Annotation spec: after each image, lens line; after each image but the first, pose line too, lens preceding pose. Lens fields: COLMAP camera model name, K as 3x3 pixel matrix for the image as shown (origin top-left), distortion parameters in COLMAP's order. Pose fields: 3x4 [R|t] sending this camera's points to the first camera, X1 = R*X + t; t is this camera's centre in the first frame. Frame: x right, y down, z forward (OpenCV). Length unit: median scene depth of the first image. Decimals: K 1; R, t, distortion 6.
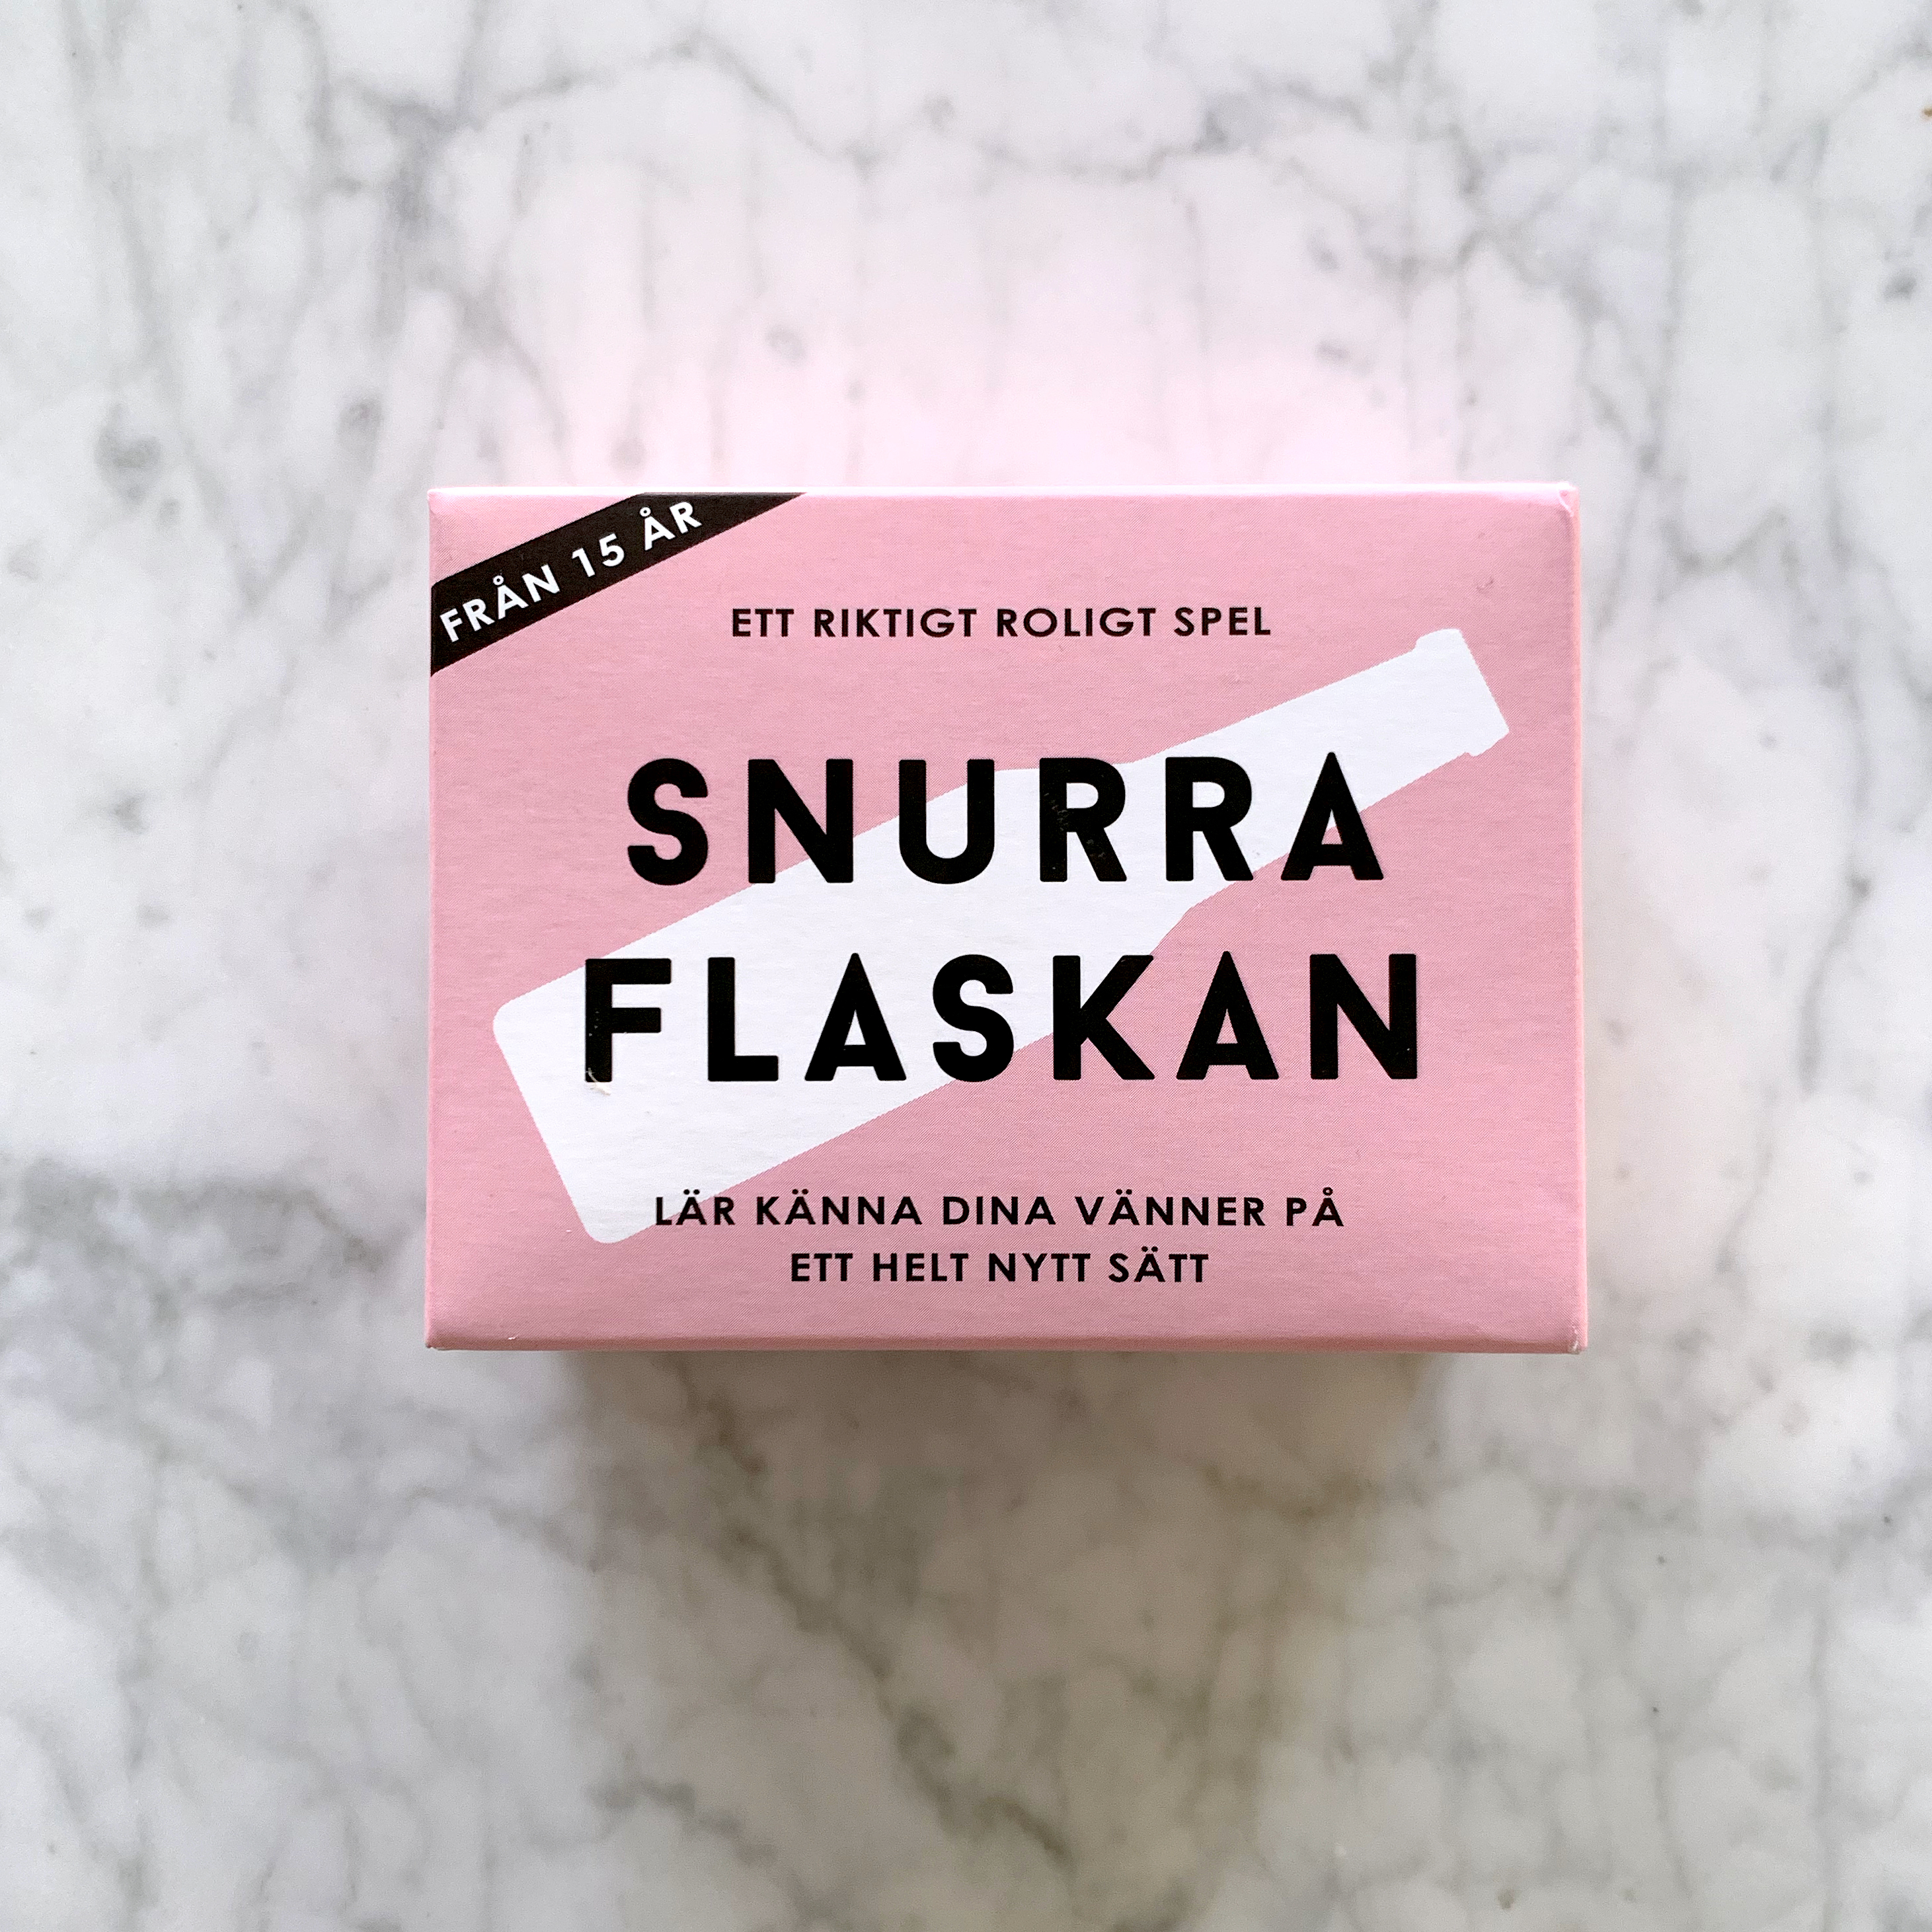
lens RADIAL K [[1841.1, 0, 987.5], [0, 1841.1, 983.0], [0, 0, 1]] dist [0.147223, -0.363873]
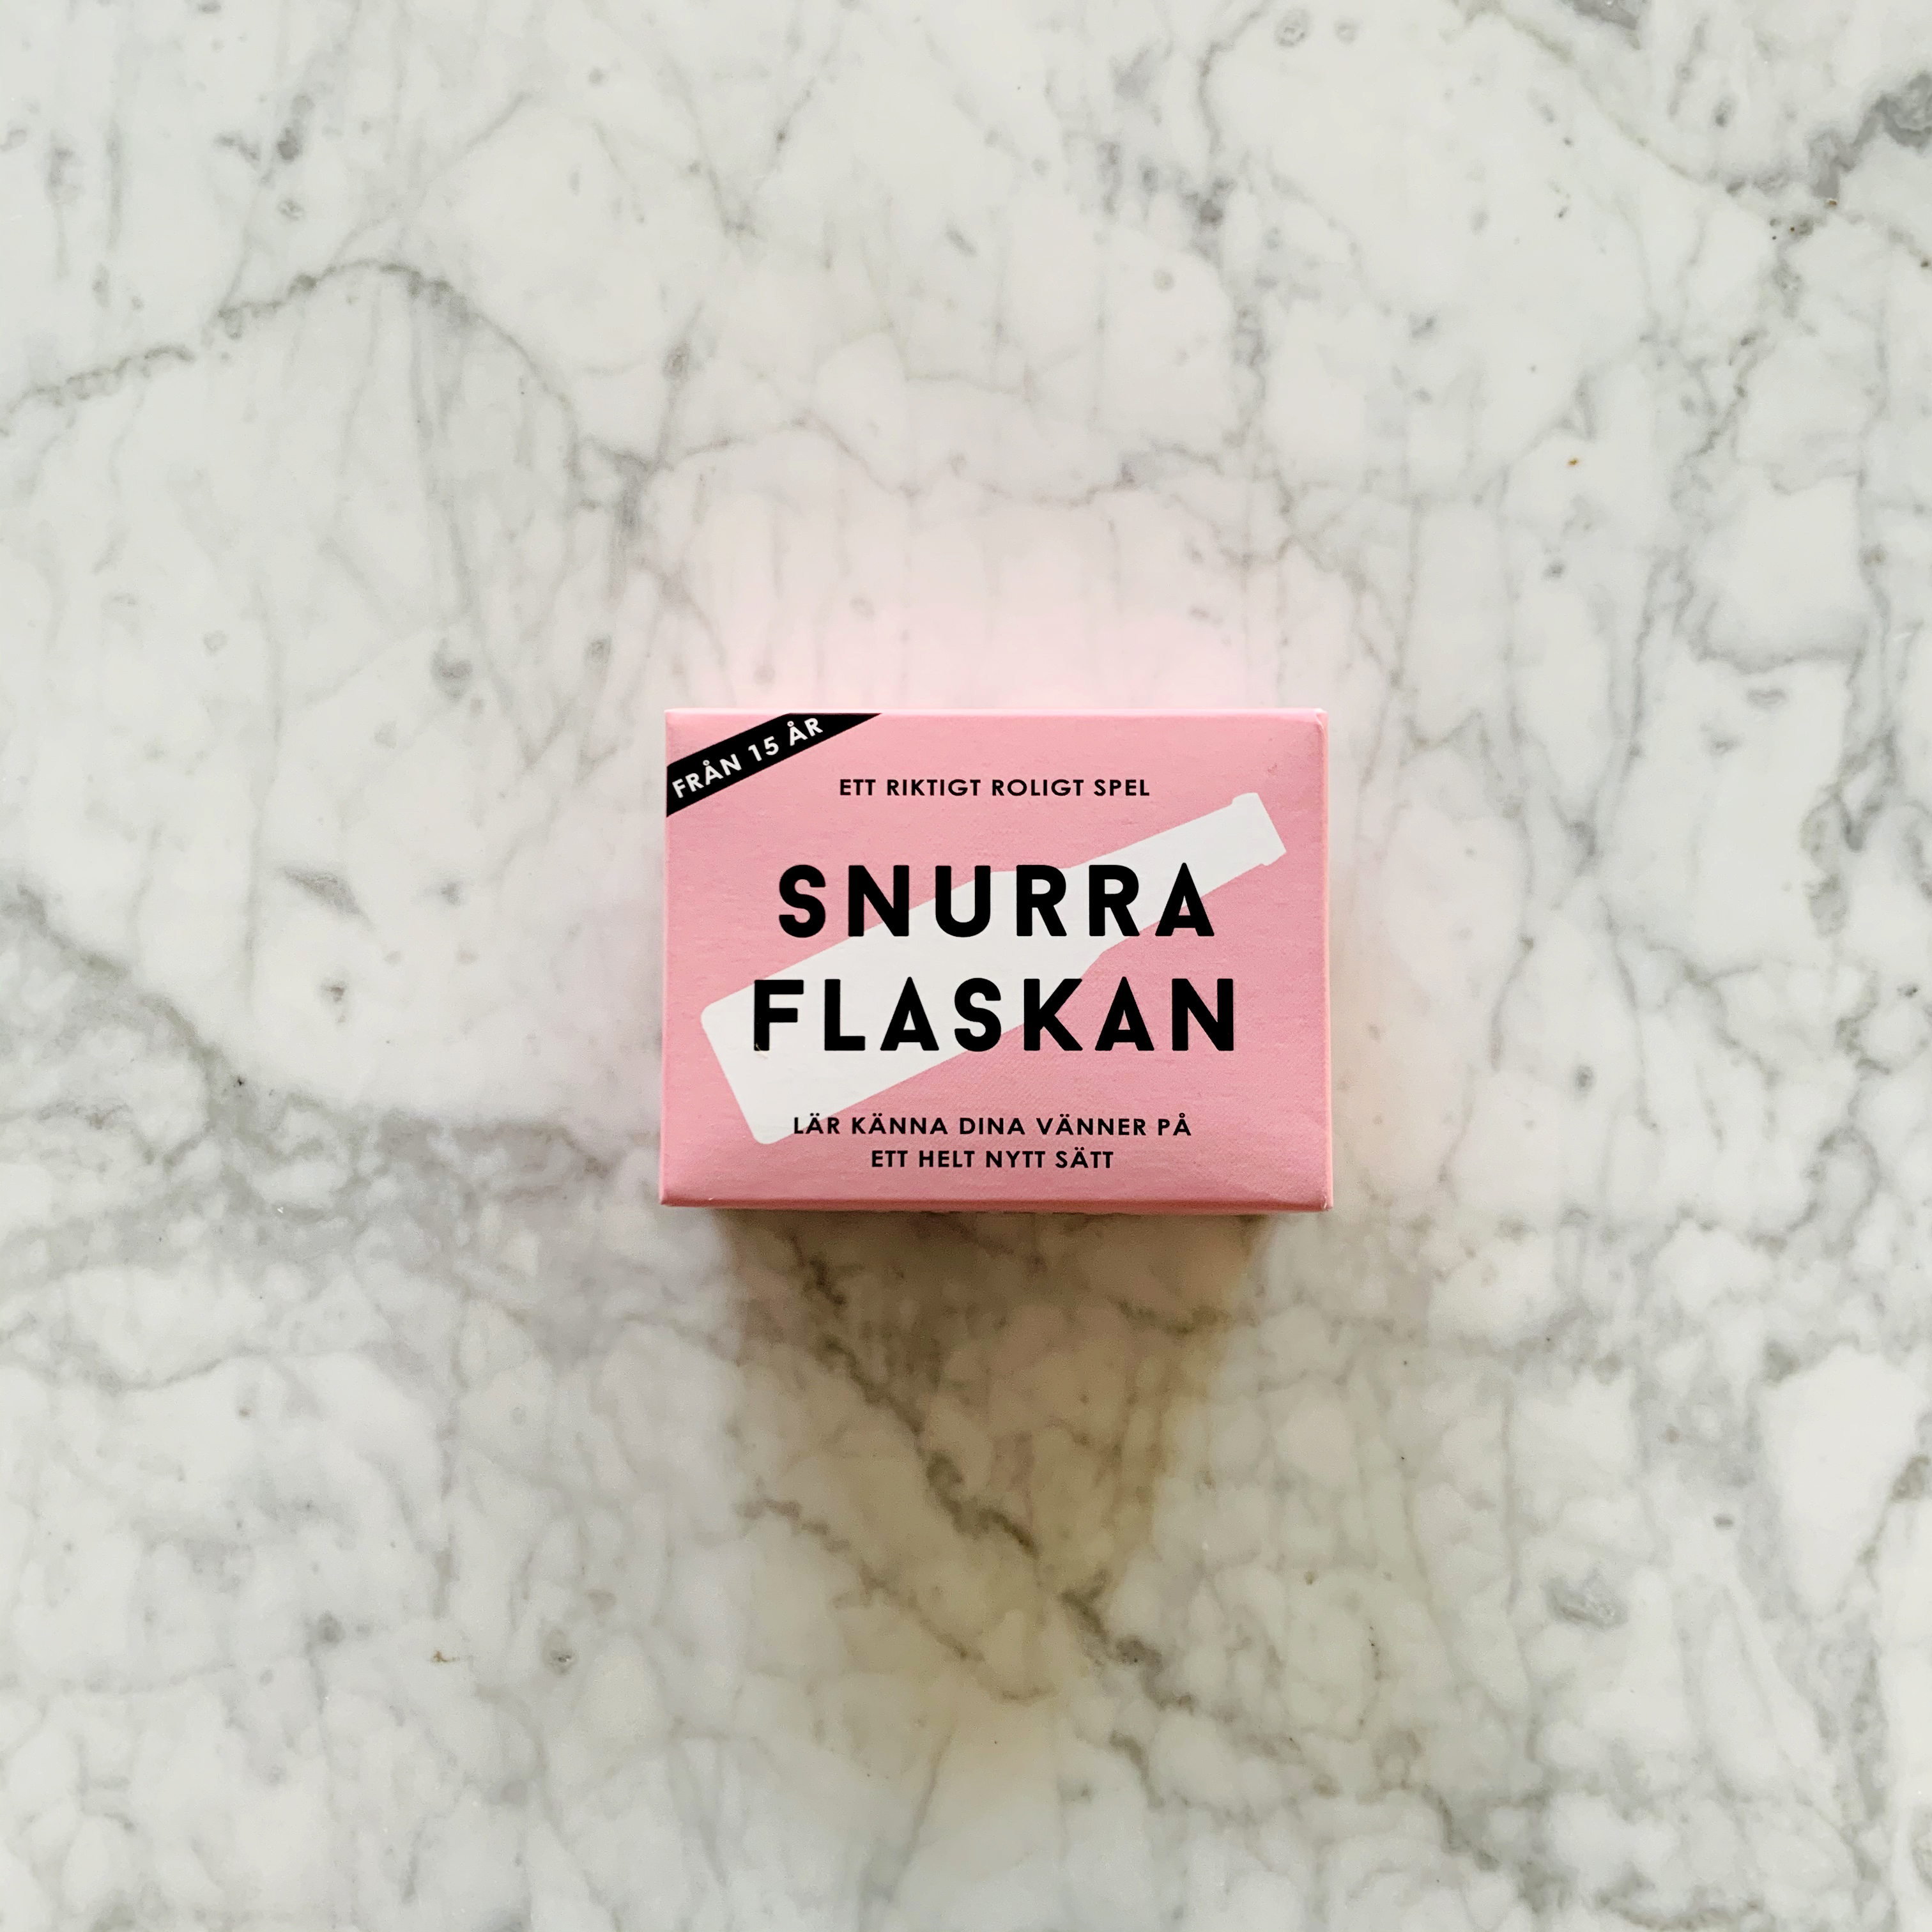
lens RADIAL K [[2094.4, 0, 966.0], [0, 2094.4, 966.0], [0, 0, 1]] dist [0.086604, -0.291061]
pose [[0.999987, 0.003864, -0.003276, -0.012367], [-0.004012, 0.998914, -0.046430, 0.063841], [0.003093, 0.046442, 0.998916, -0.952520]]
